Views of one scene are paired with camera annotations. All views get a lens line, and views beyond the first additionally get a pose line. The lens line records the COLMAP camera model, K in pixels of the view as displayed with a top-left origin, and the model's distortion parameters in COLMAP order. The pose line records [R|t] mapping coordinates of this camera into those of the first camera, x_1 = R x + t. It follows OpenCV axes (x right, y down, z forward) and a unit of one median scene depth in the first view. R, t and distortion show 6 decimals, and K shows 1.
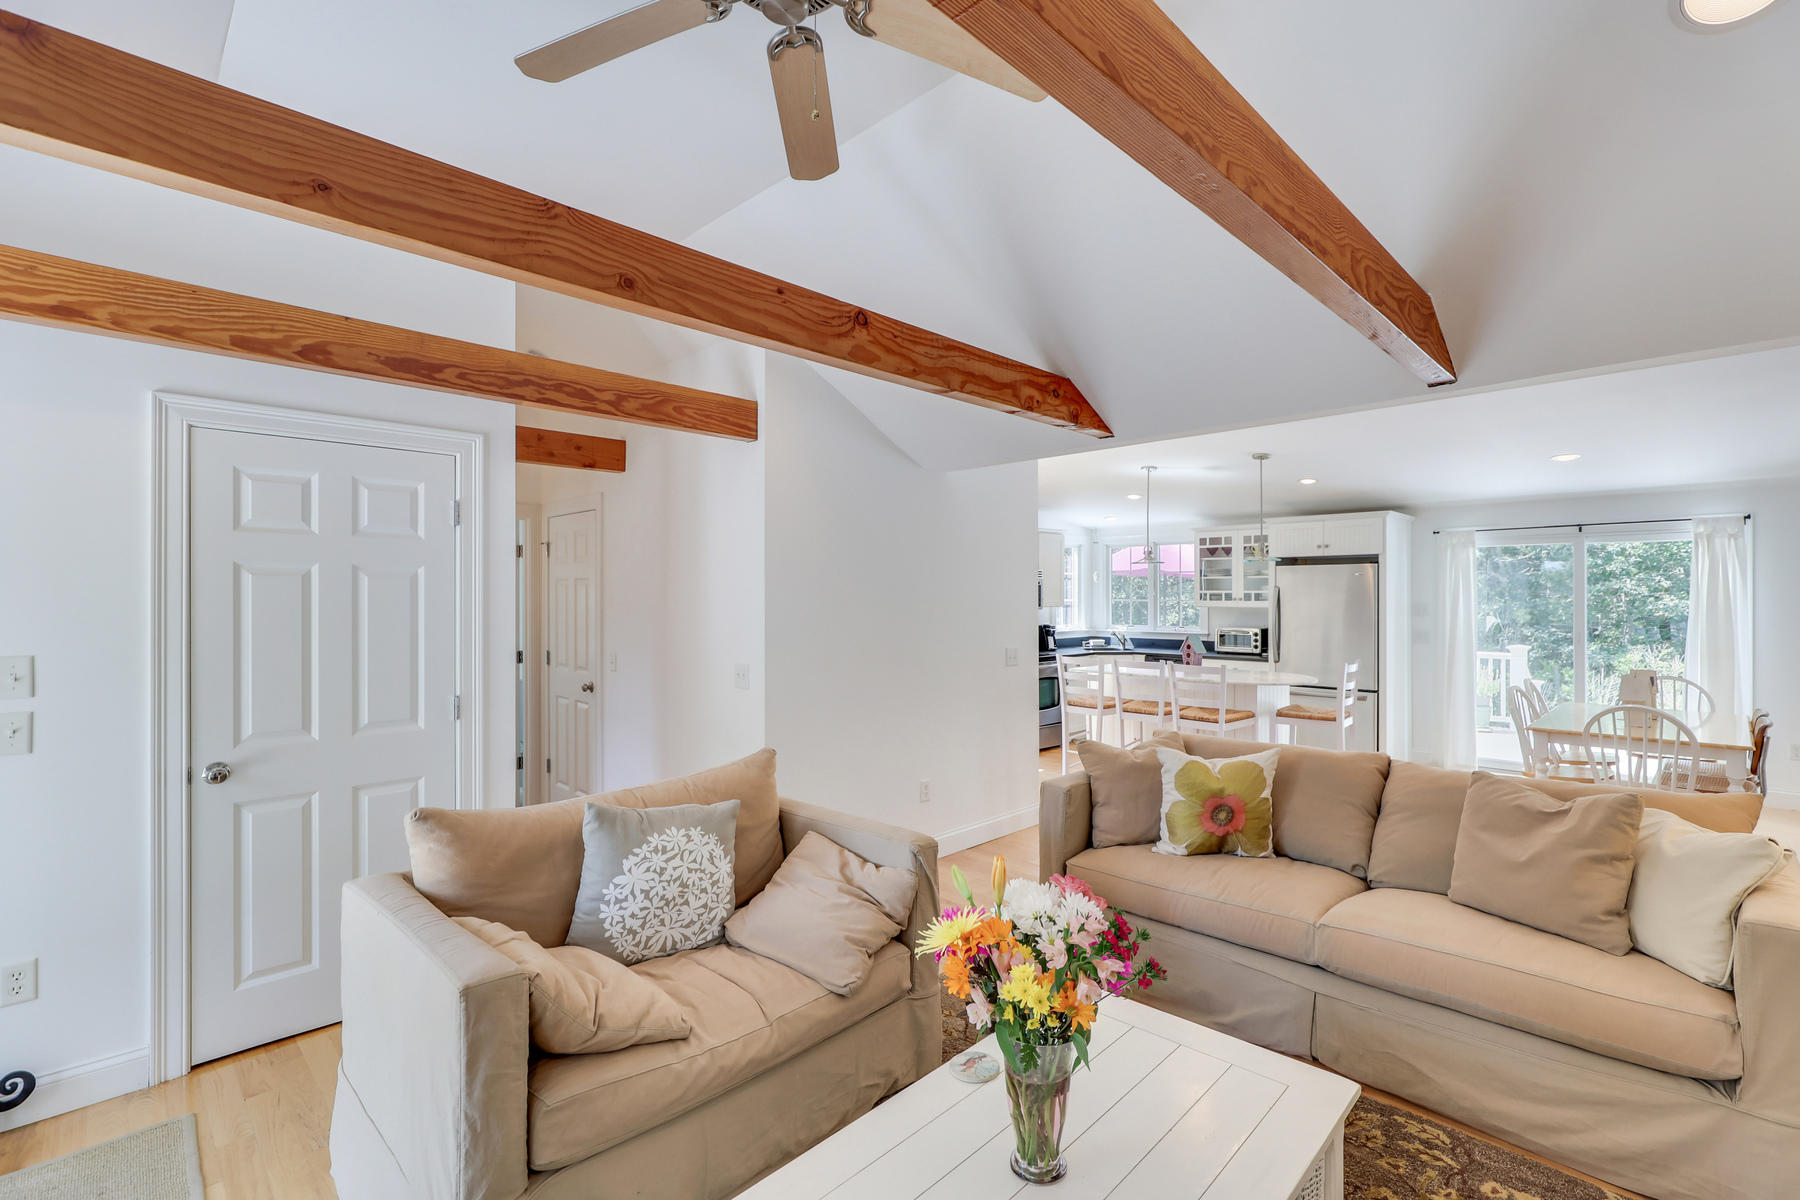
lens RADIAL K [[817.2, 0, 926.3], [0, 817.2, 598.7], [0, 0, 1]] dist [0.006691, -0.000086]
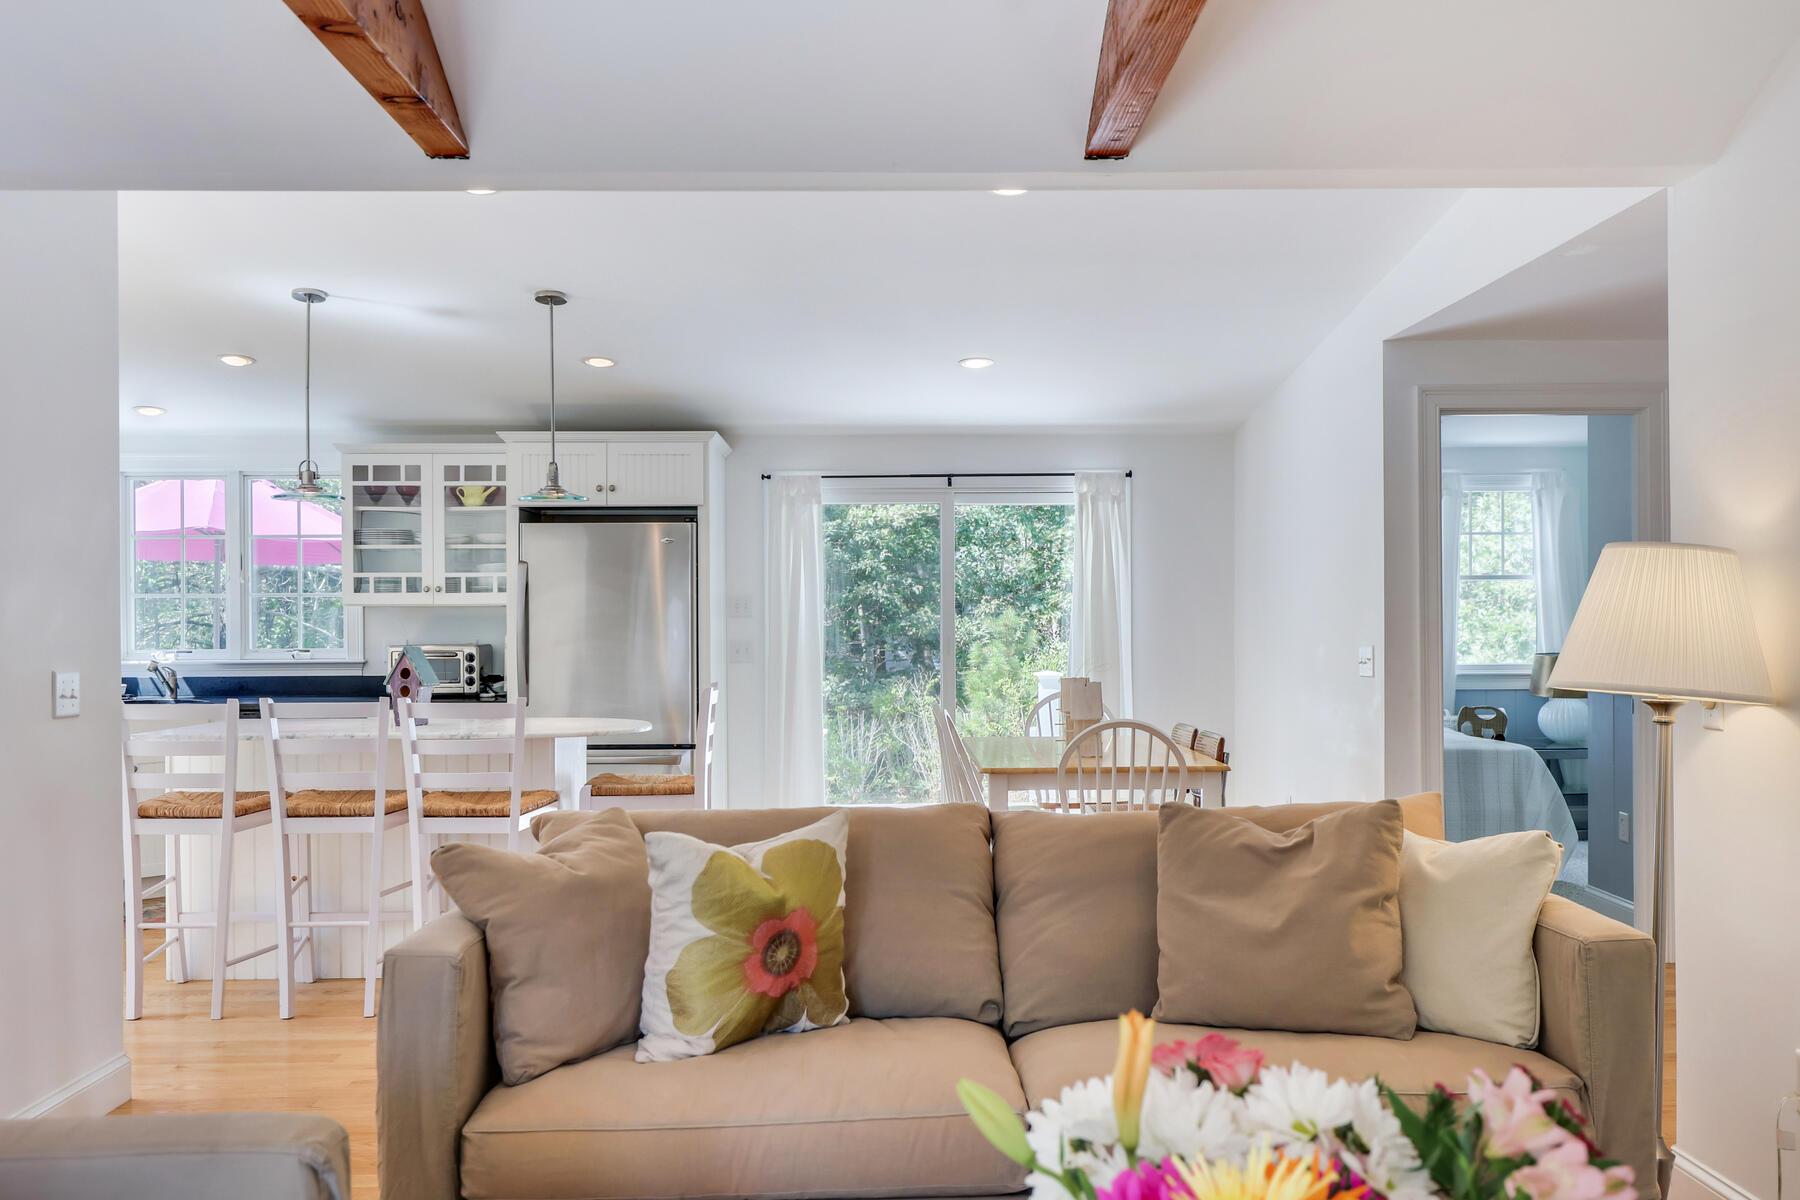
lens RADIAL K [[1552.5, 0, 939.2], [0, 1552.5, 608.4], [0, 0, 1]] dist [0.011433, -0.000799]
pose [[0.701772, 0.001602, 0.712400, -0.131155], [0.008147, 0.999914, -0.010274, 0.038014], [-0.712355, 0.013014, 0.701699, 0.154226]]
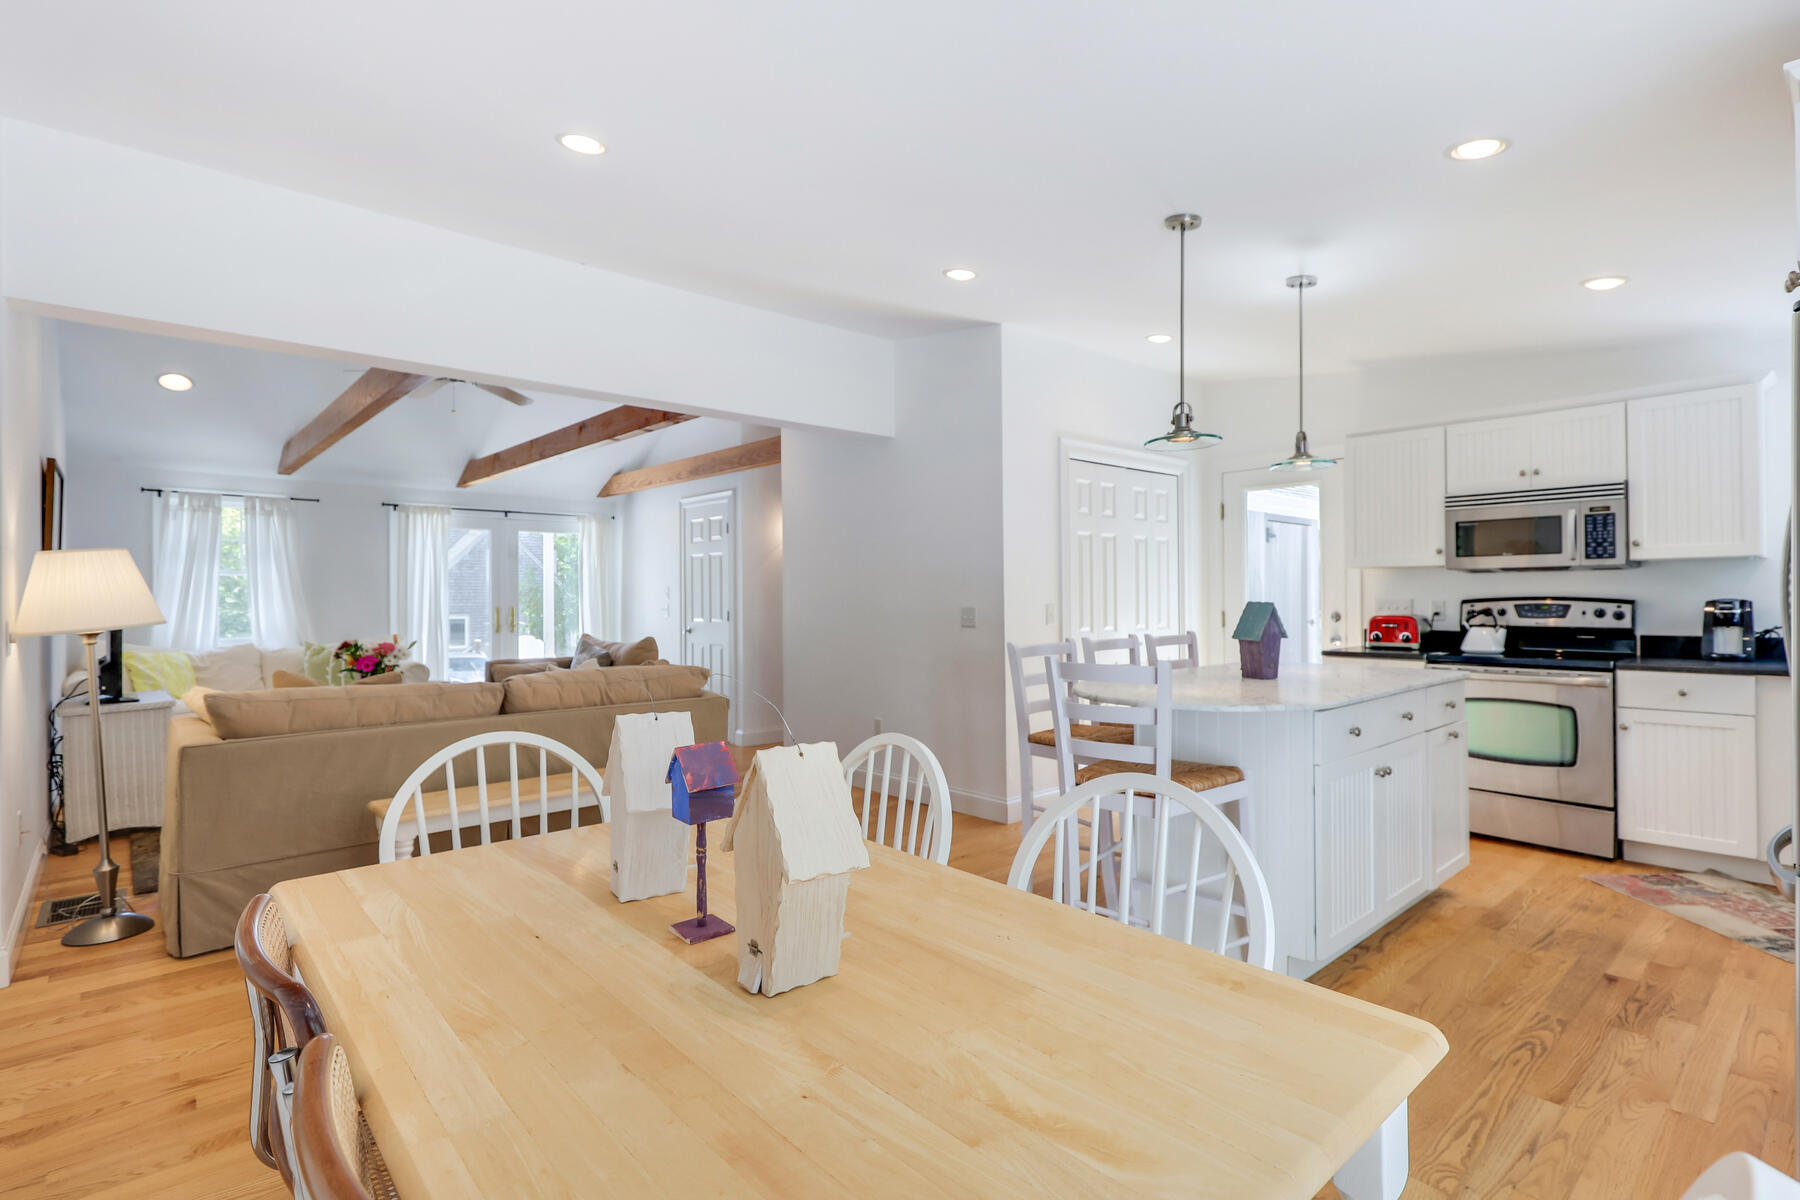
lens RADIAL K [[870.7, 0, 919.2], [0, 870.7, 596.8], [0, 0, 1]] dist [0.006609, -0.000296]
pose [[-0.056534, 0.002404, -0.998398, 1.041068], [0.002409, 0.999995, 0.002272, 0.045898], [0.998398, -0.002277, -0.056540, 0.982414]]
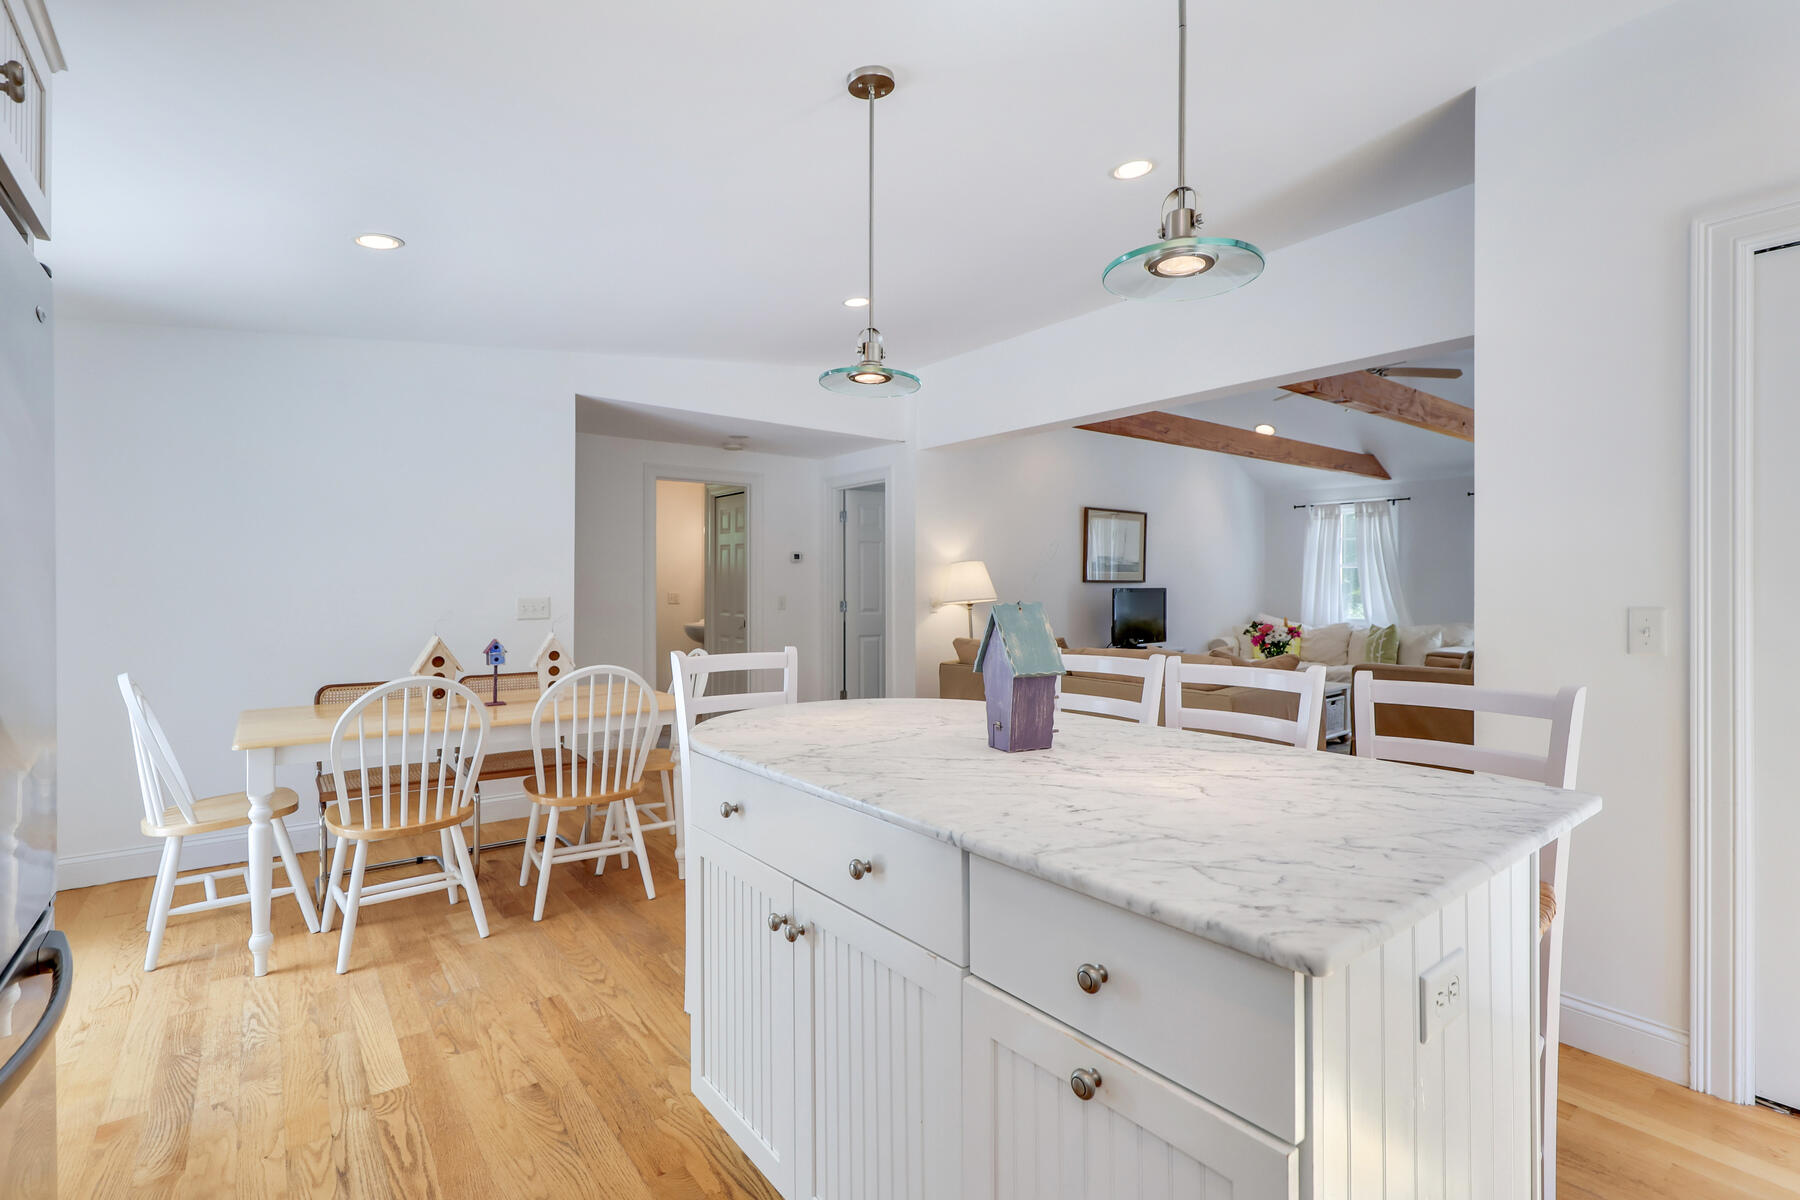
lens RADIAL K [[817.2, 0, 916.7], [0, 817.2, 585.3], [0, 0, 1]] dist [0.006691, -0.000086]
pose [[-0.992613, 0.001290, 0.121321, 0.403631], [0.001599, 0.999996, 0.002447, 0.043182], [-0.121317, 0.002623, -0.992610, 1.505968]]
